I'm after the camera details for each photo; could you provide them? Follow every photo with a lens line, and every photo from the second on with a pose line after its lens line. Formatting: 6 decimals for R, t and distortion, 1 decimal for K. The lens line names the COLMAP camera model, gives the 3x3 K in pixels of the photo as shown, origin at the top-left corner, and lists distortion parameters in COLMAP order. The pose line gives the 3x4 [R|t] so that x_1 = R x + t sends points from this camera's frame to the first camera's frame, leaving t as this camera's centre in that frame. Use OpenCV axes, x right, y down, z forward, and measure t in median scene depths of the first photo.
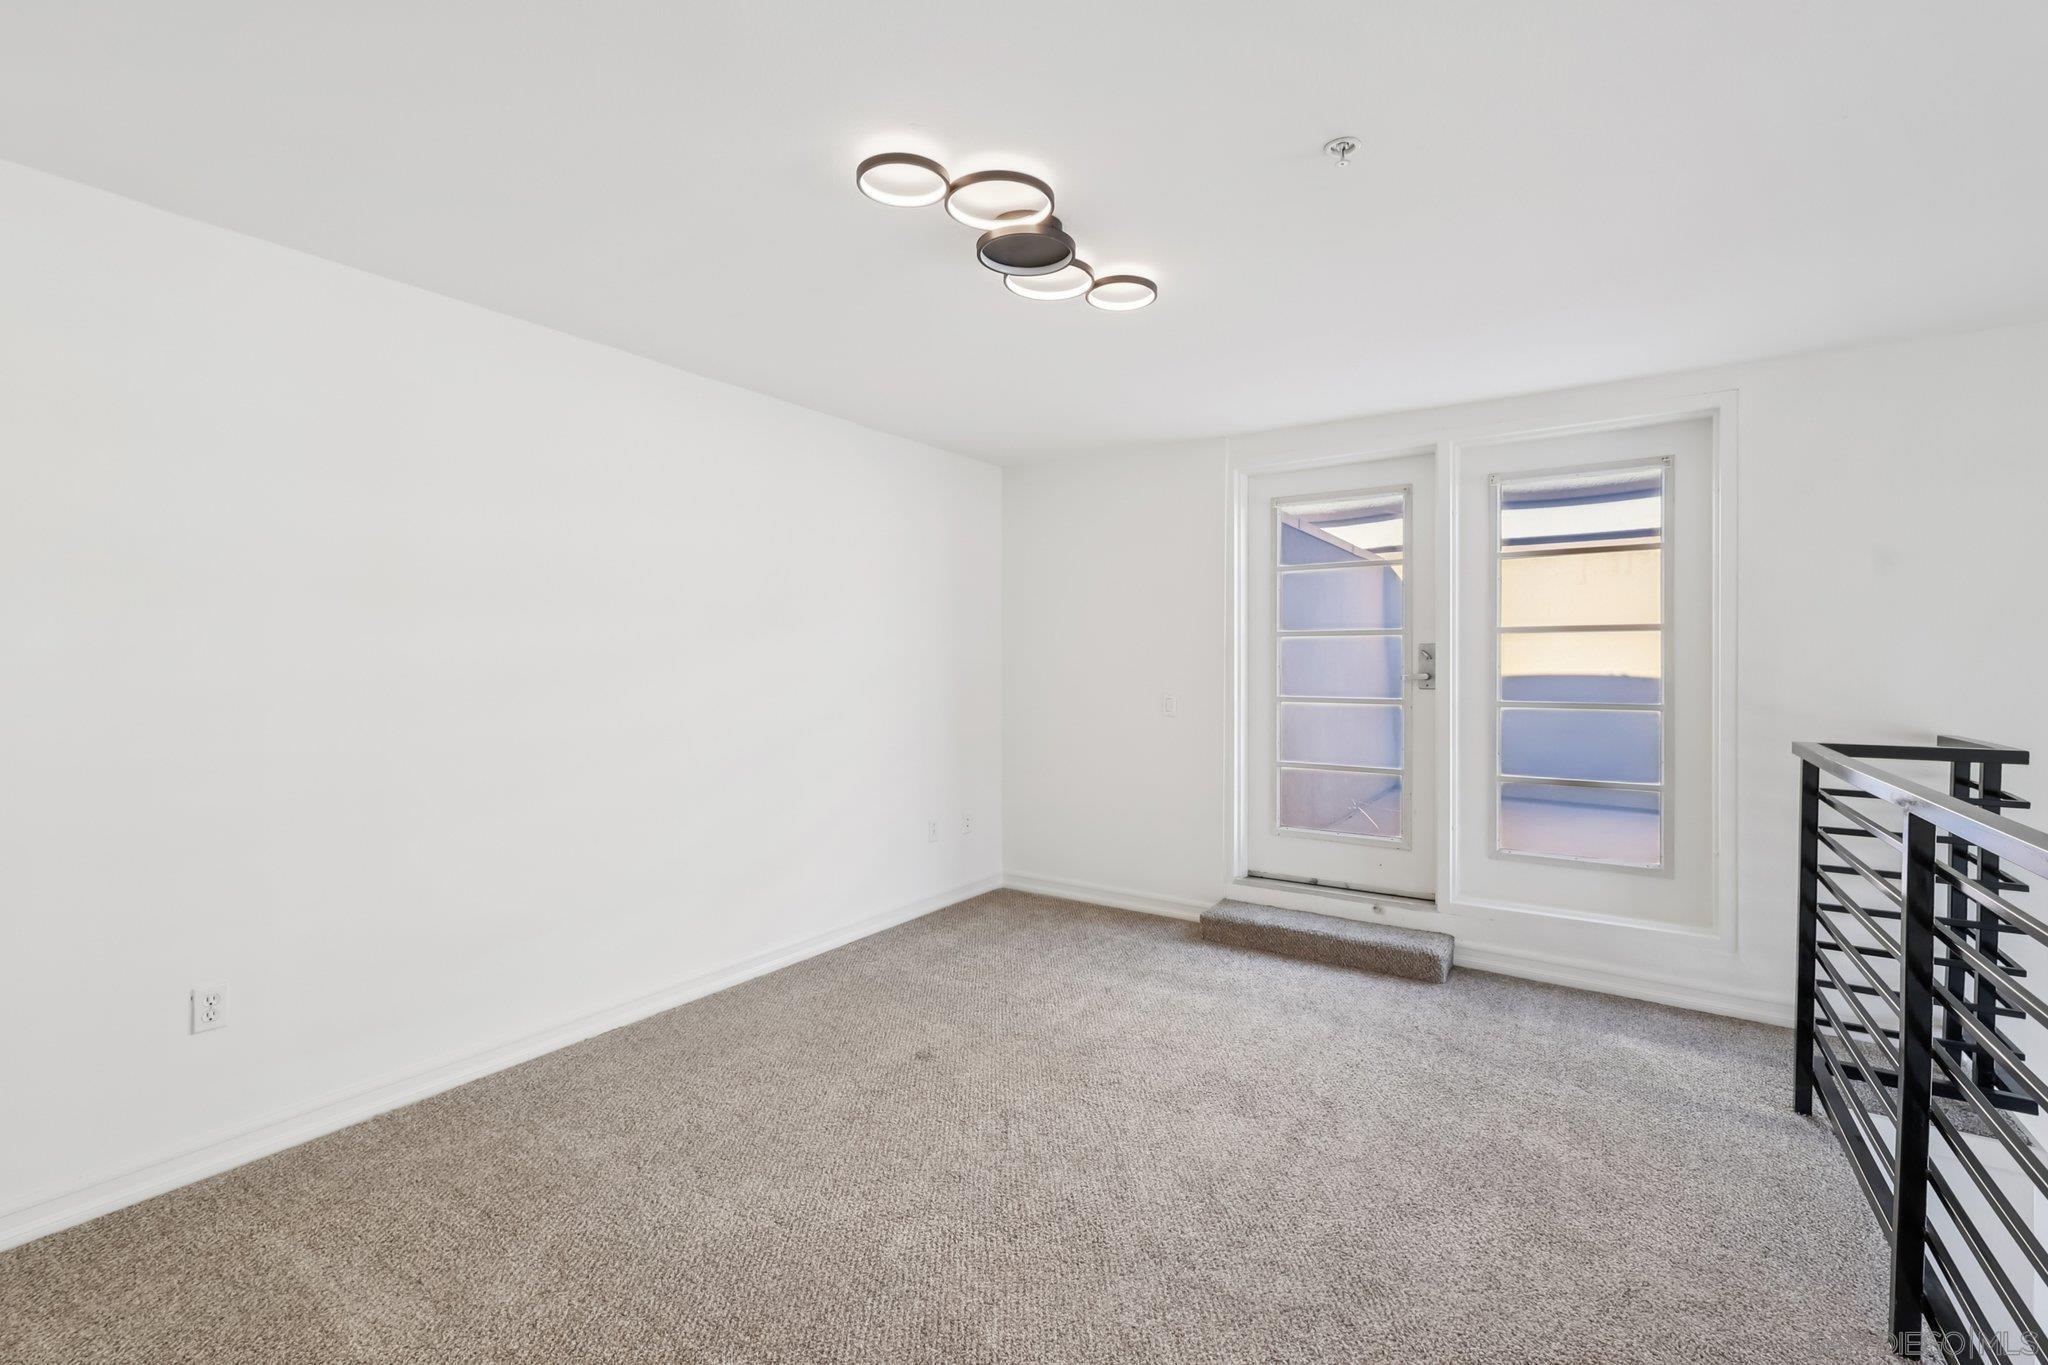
lens RADIAL K [[890.3, 0, 1021.4], [0, 890.3, 668.8], [0, 0, 1]] dist [0.003201, 0.000942]
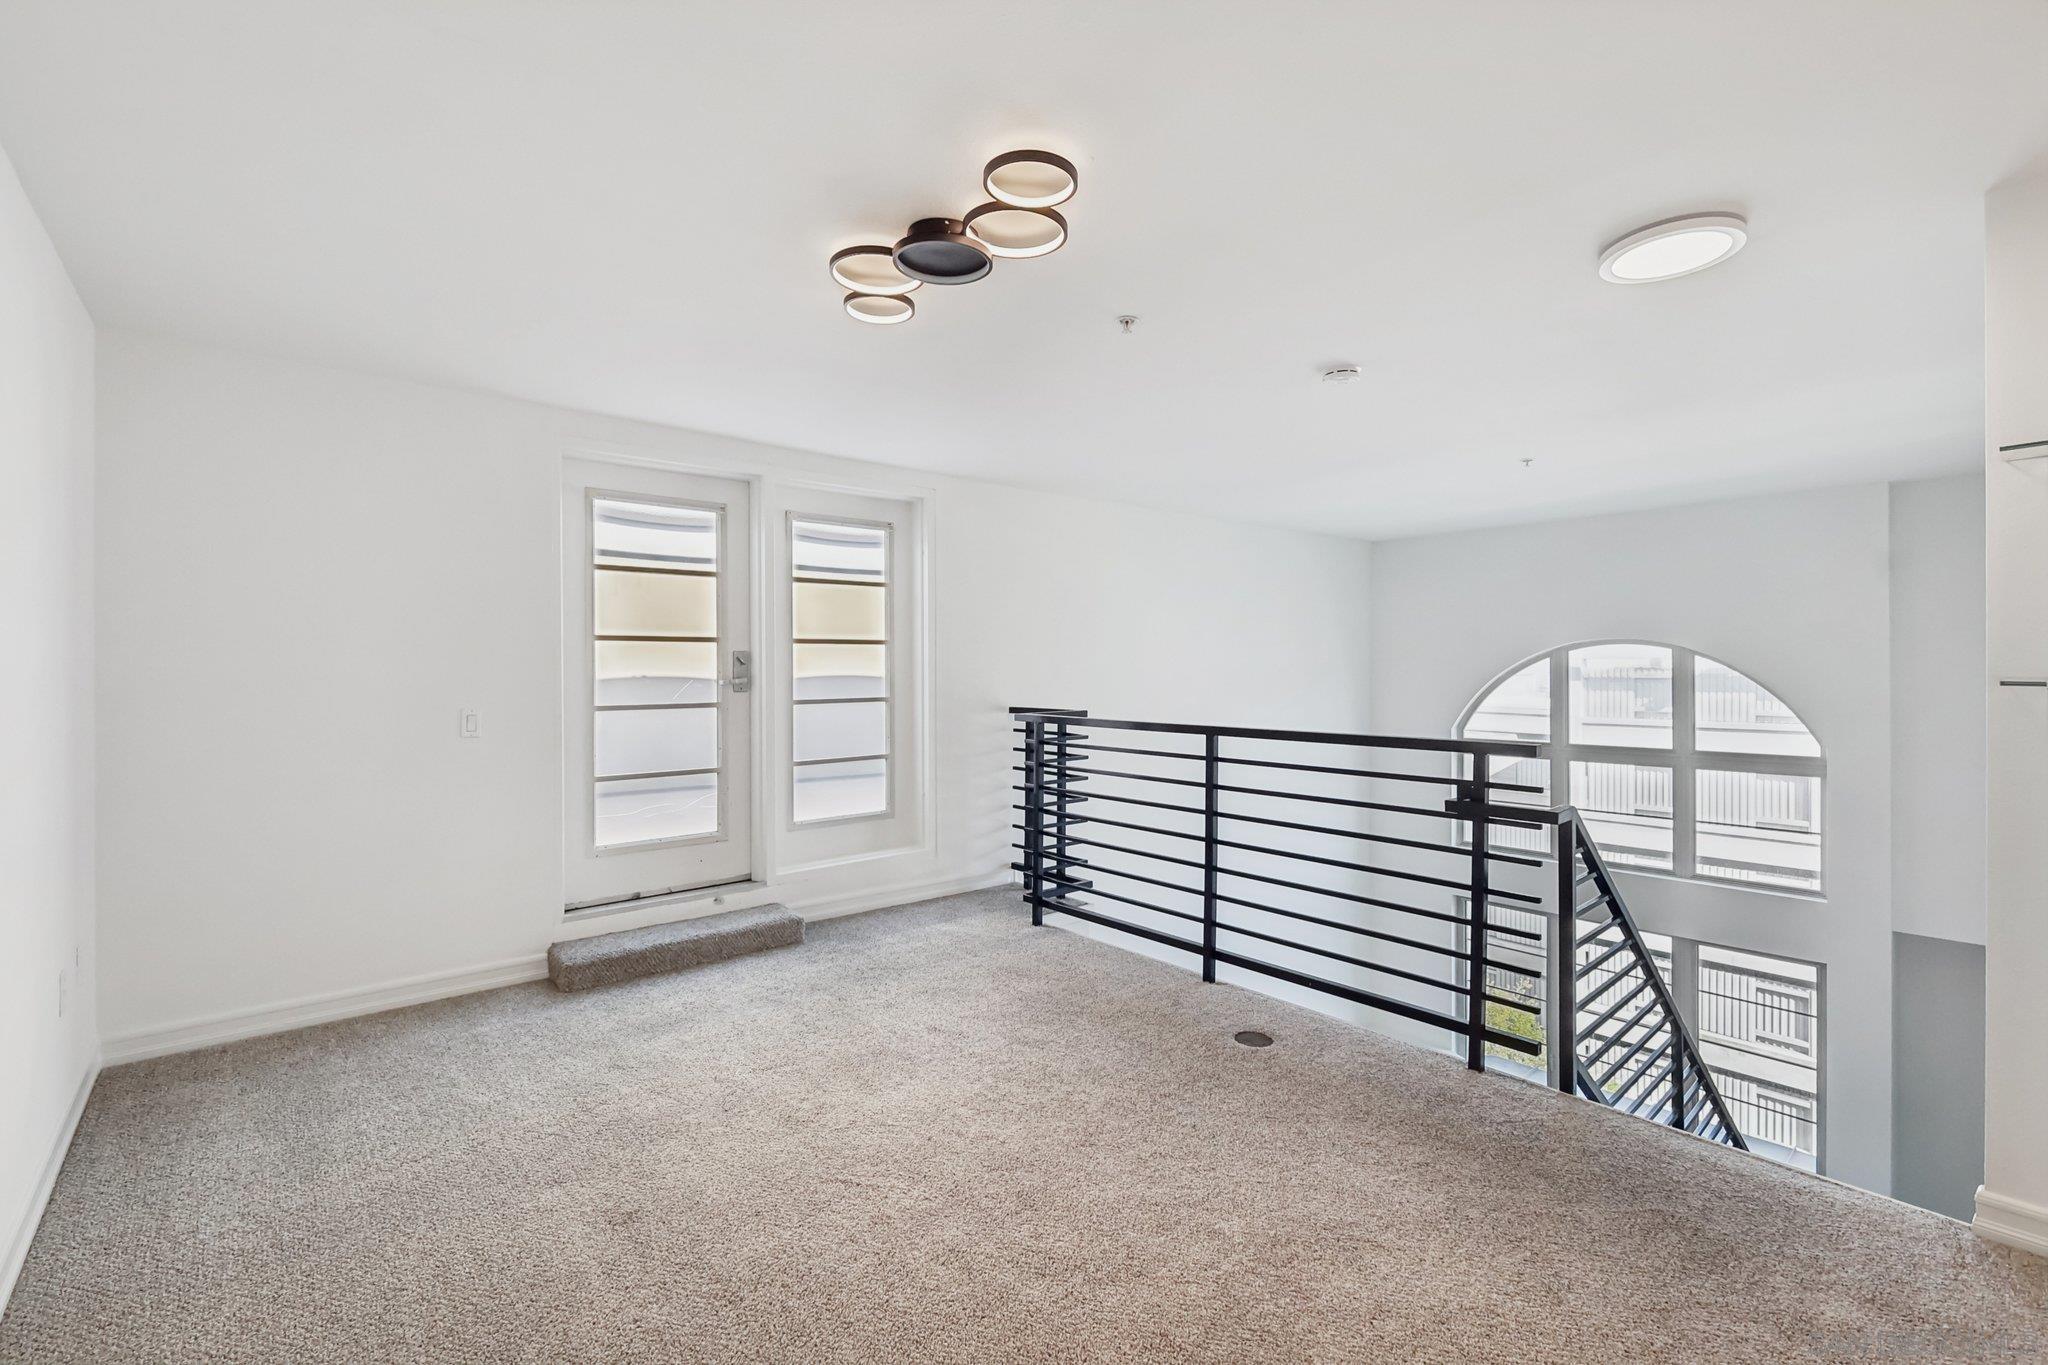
lens RADIAL K [[890.3, 0, 1014.8], [0, 890.3, 676.7], [0, 0, 1]] dist [0.003201, 0.000942]
pose [[0.274972, -0.011329, 0.961385, -0.528907], [0.012331, 0.999890, 0.008256, -0.000965], [-0.961373, 0.009585, 0.275082, 0.373663]]
